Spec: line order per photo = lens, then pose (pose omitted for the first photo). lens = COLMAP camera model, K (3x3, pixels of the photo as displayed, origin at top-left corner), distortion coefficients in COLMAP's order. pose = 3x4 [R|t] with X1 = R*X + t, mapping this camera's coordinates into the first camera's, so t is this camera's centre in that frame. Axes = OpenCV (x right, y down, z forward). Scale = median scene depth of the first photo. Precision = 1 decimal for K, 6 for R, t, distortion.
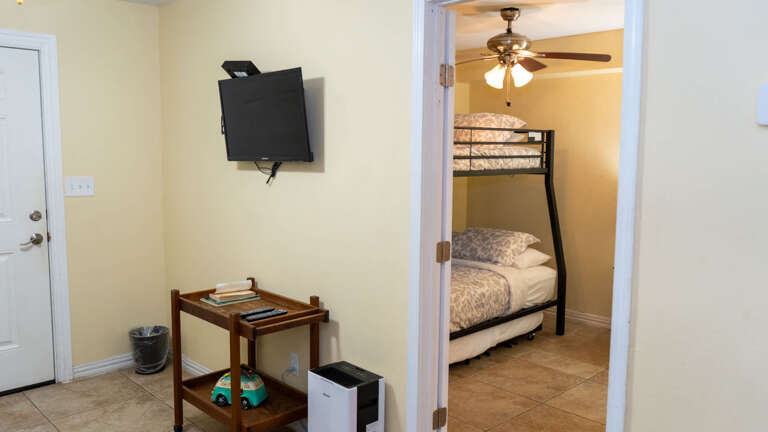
lens RADIAL K [[629.6, 0, 385.0], [0, 629.6, 213.9], [0, 0, 1]] dist [0.015883, -0.003799]
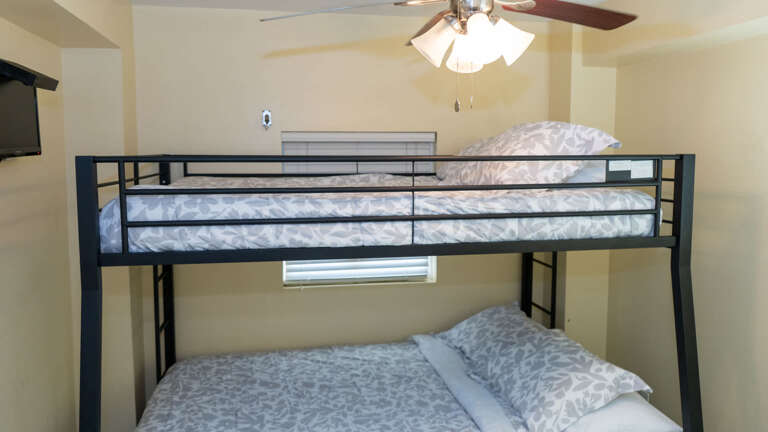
lens RADIAL K [[629.6, 0, 385.2], [0, 629.6, 215.4], [0, 0, 1]] dist [0.015883, -0.003799]
pose [[0.835745, 0.040333, -0.547635, 0.342072], [-0.045300, 0.998964, 0.004442, -0.082170], [0.547247, 0.021095, 0.836705, 0.508033]]
